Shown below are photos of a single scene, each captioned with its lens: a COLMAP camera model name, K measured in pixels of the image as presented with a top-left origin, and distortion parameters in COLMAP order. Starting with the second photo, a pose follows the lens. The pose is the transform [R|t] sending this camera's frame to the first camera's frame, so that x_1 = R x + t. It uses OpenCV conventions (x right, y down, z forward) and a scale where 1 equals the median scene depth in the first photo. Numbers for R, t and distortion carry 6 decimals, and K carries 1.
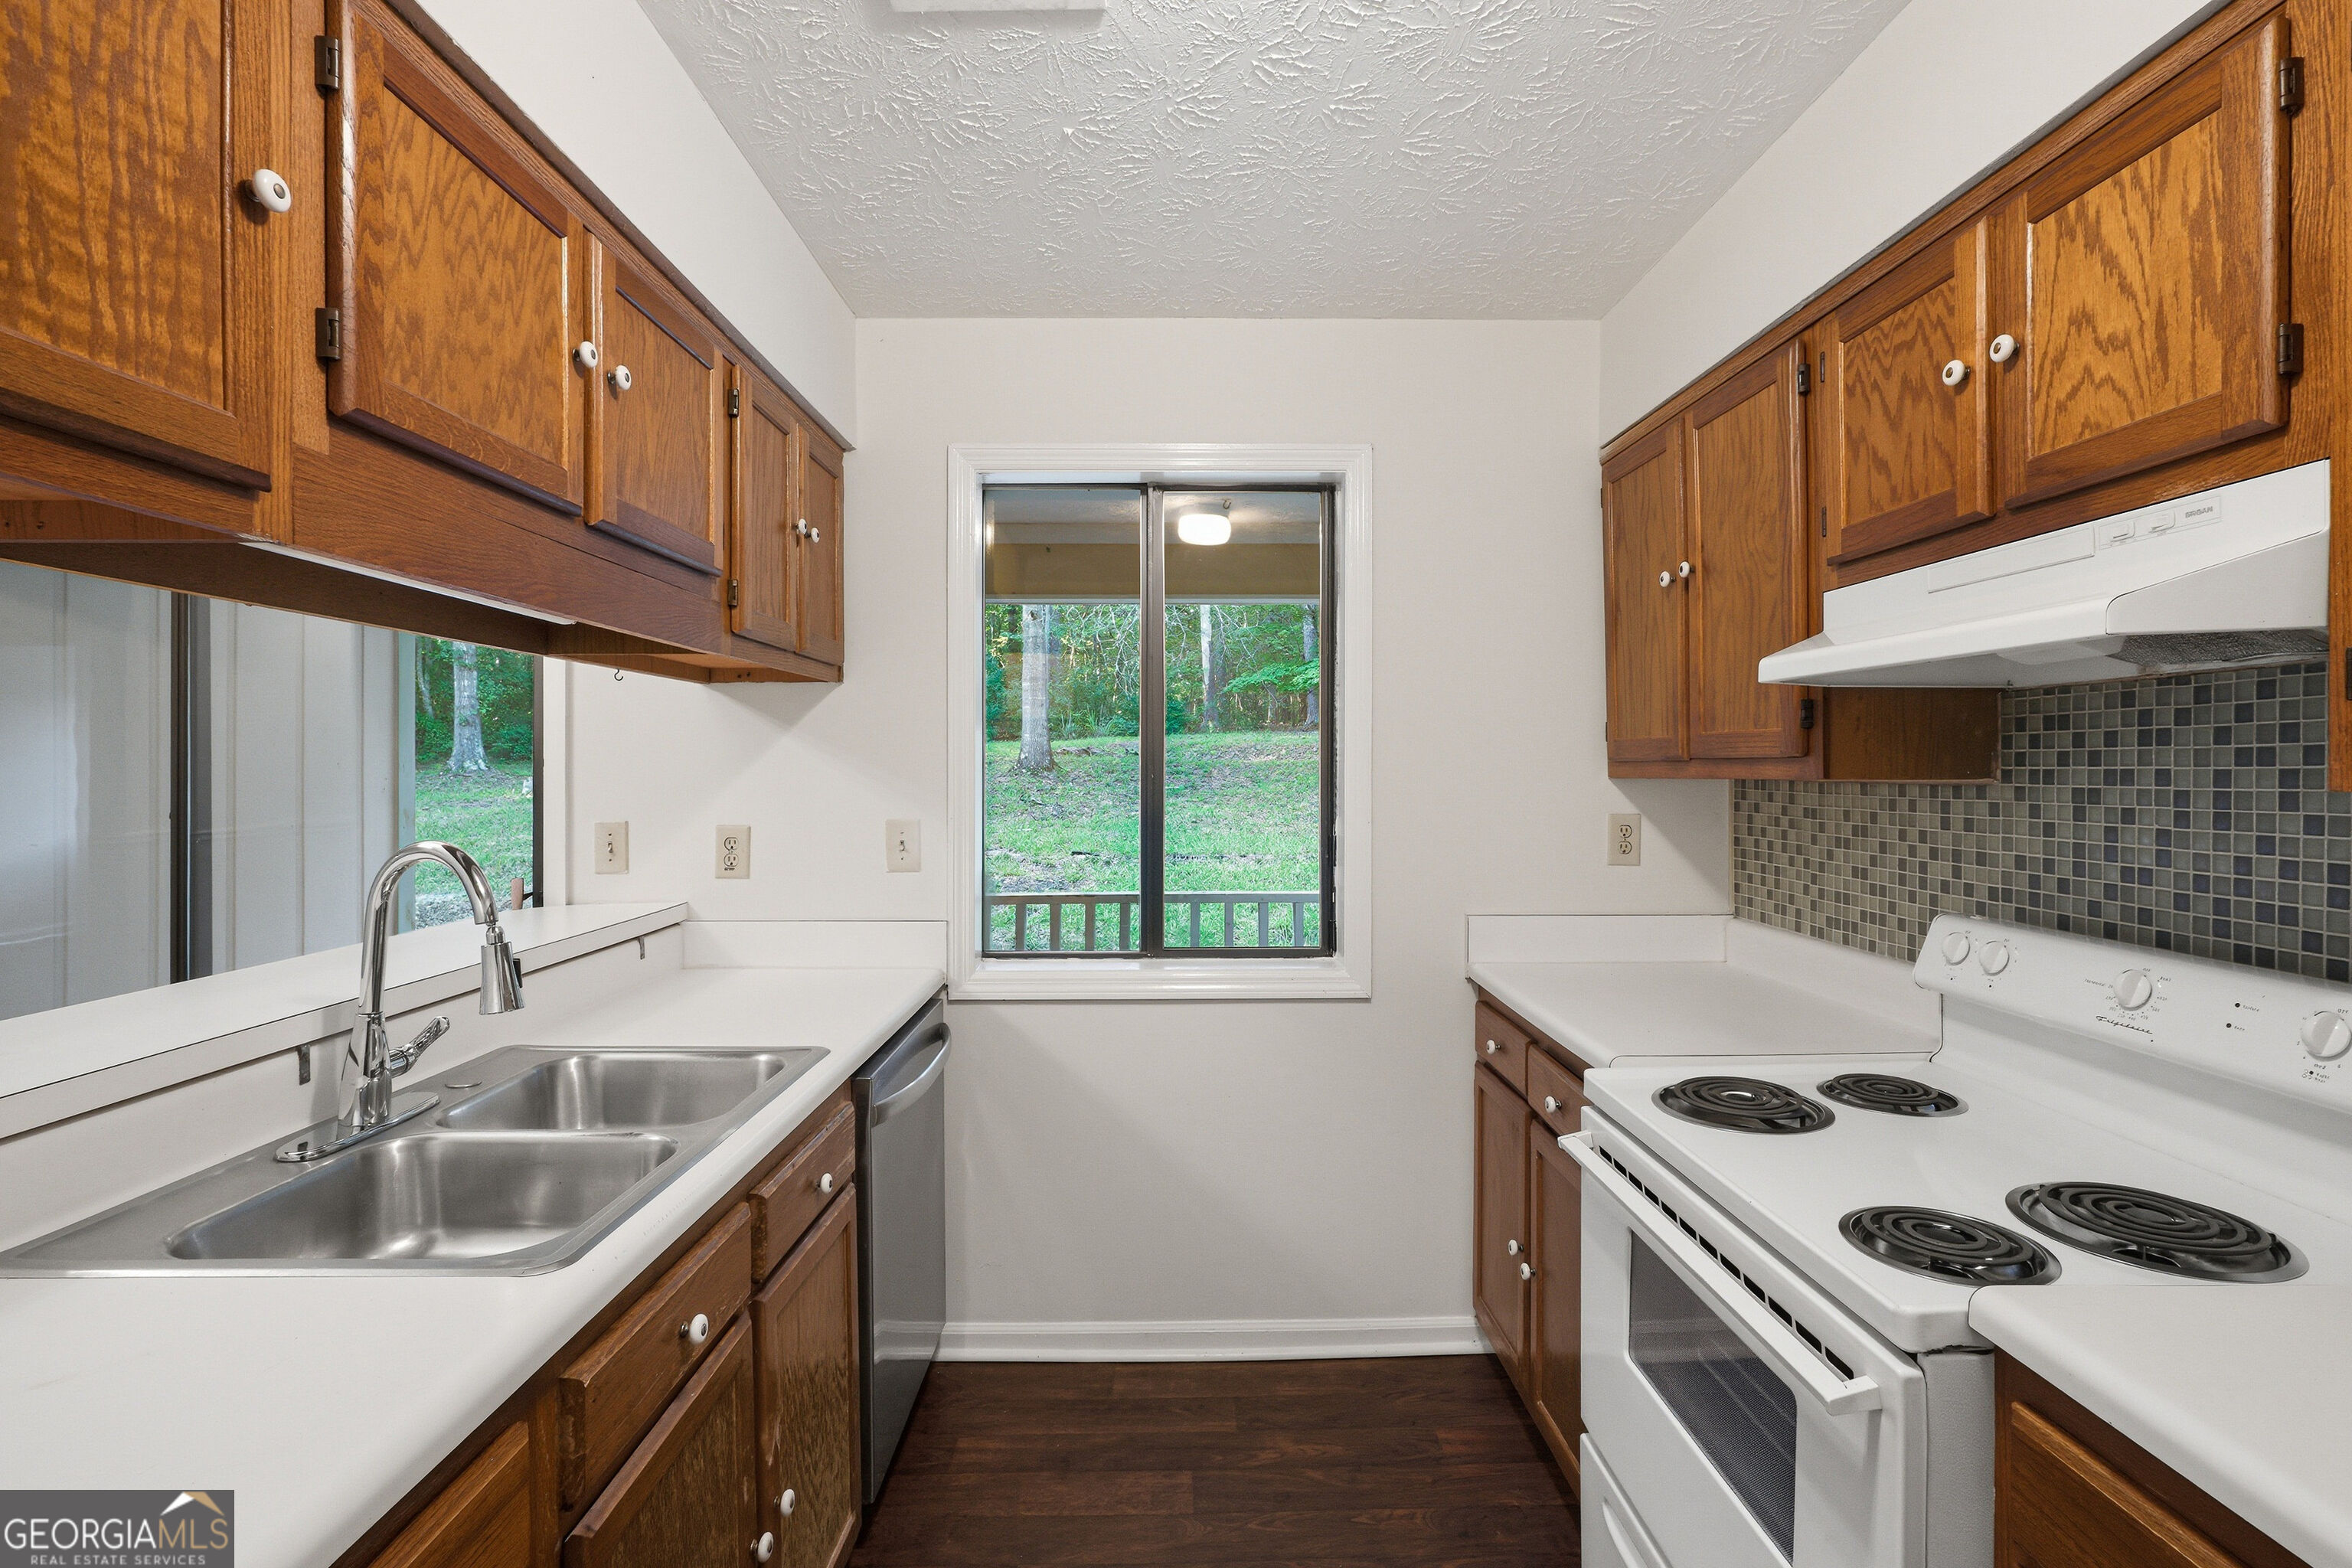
lens RADIAL K [[1078.9, 0, 1177.4], [0, 1078.9, 775.1], [0, 0, 1]] dist [-0.001333, 0.000021]
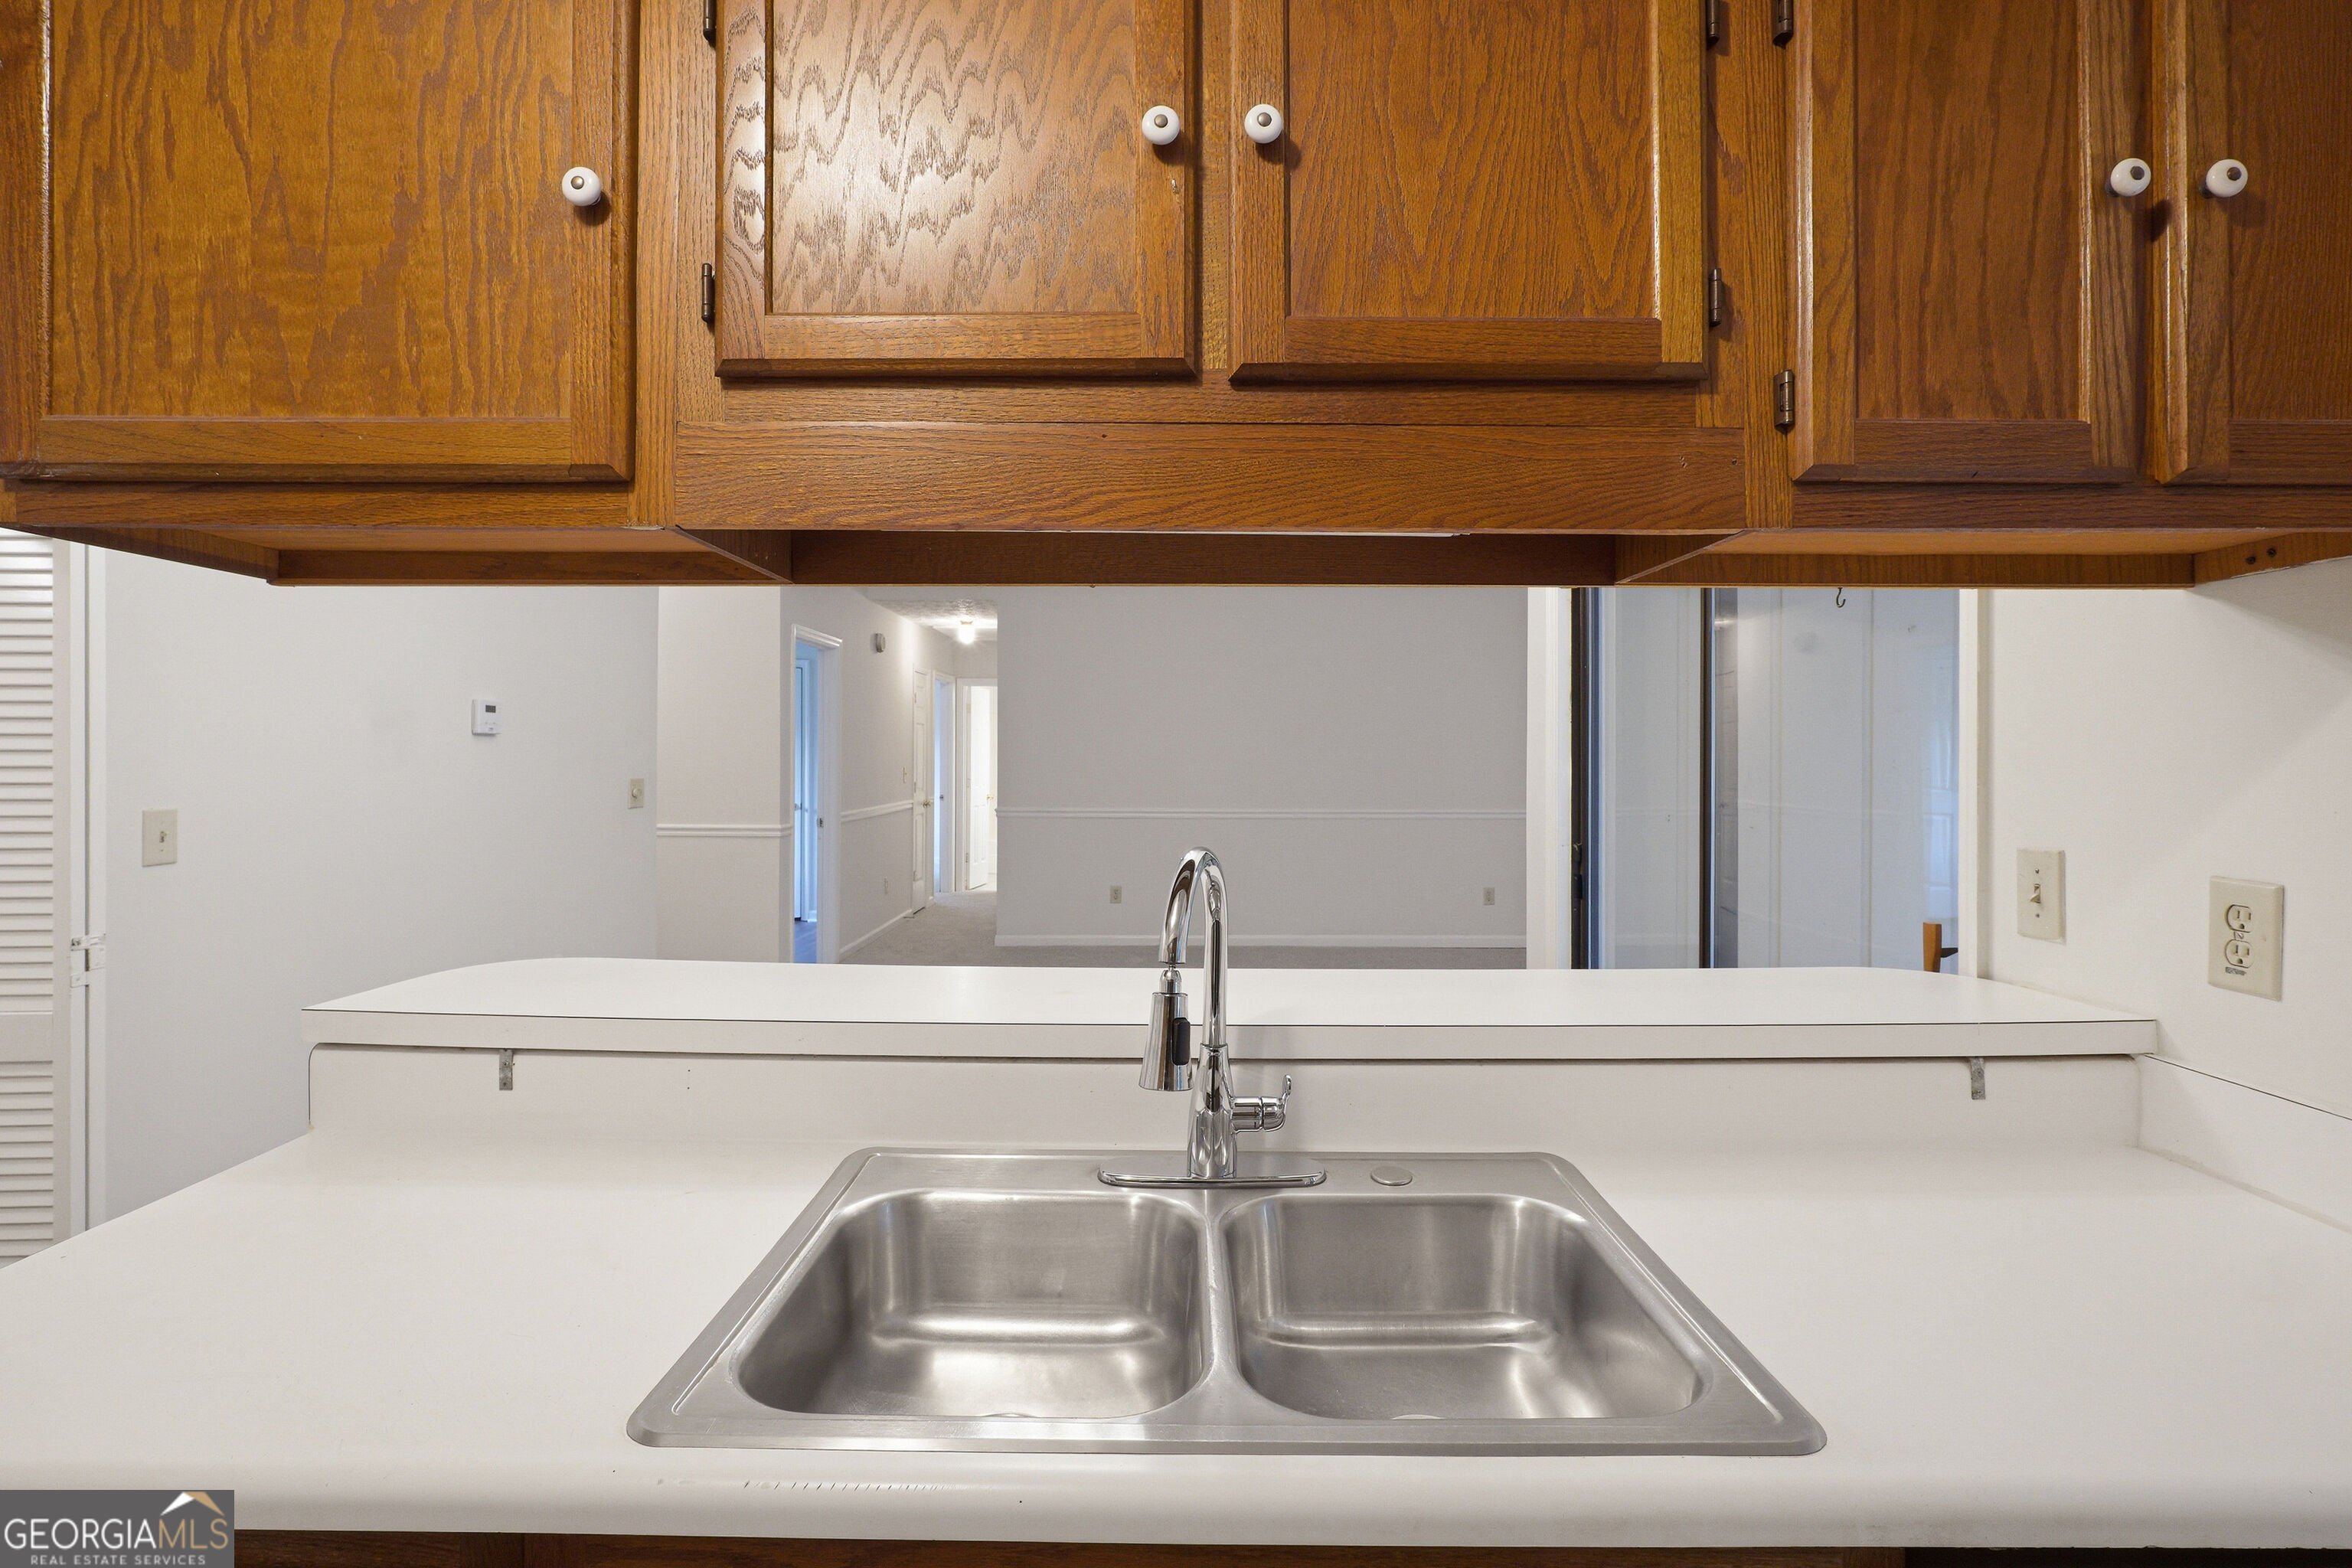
lens RADIAL K [[1005.2, 0, 1185.3], [0, 1005.2, 737.0], [0, 0, 1]] dist [-0.028217, -0.000161]
pose [[-0.005223, -0.017540, -0.999833, 0.025980], [-0.009107, 0.999806, -0.017492, -0.006705], [0.999945, 0.009014, -0.005382, 0.639414]]
